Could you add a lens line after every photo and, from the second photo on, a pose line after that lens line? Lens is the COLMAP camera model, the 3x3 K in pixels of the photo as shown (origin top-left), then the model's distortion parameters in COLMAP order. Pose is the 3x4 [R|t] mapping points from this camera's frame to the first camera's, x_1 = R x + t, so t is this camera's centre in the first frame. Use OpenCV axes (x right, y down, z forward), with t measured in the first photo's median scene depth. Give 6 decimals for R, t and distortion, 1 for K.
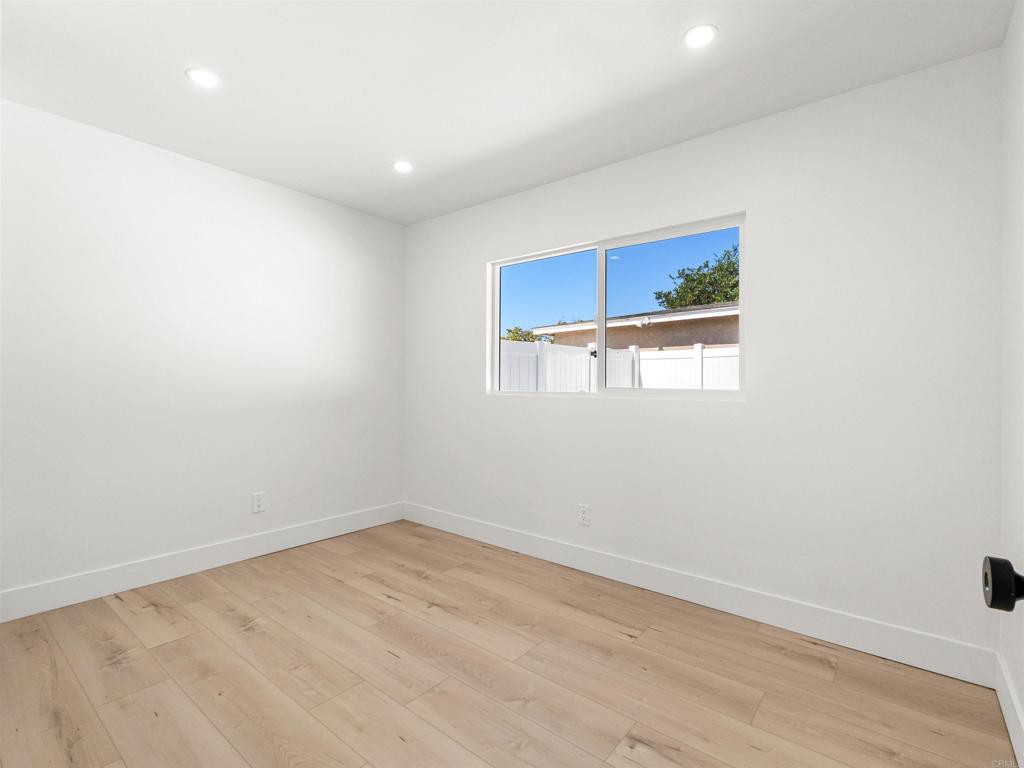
lens RADIAL K [[485.2, 0, 507.0], [0, 485.2, 380.5], [0, 0, 1]] dist [-0.002563, 0.000133]
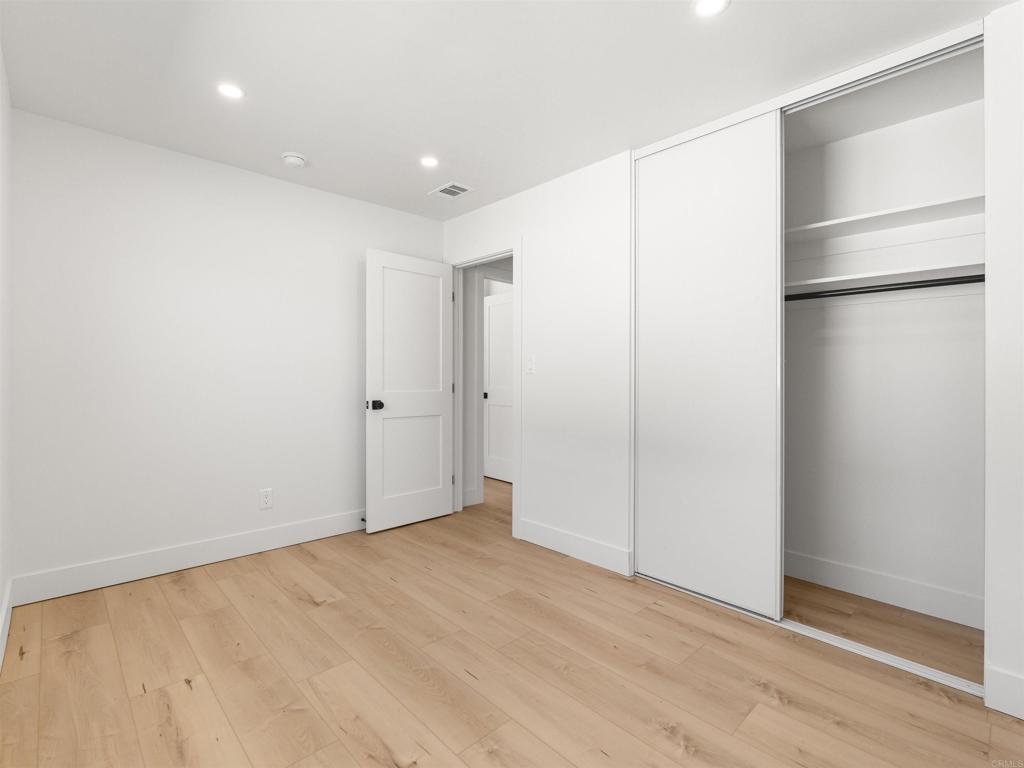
lens RADIAL K [[485.2, 0, 507.0], [0, 485.2, 380.5], [0, 0, 1]] dist [-0.002563, 0.000133]
pose [[-0.990253, -0.021394, 0.137625, -0.457906], [-0.020561, 0.999761, 0.007469, -0.000244], [-0.137752, 0.004566, -0.990456, 2.092398]]
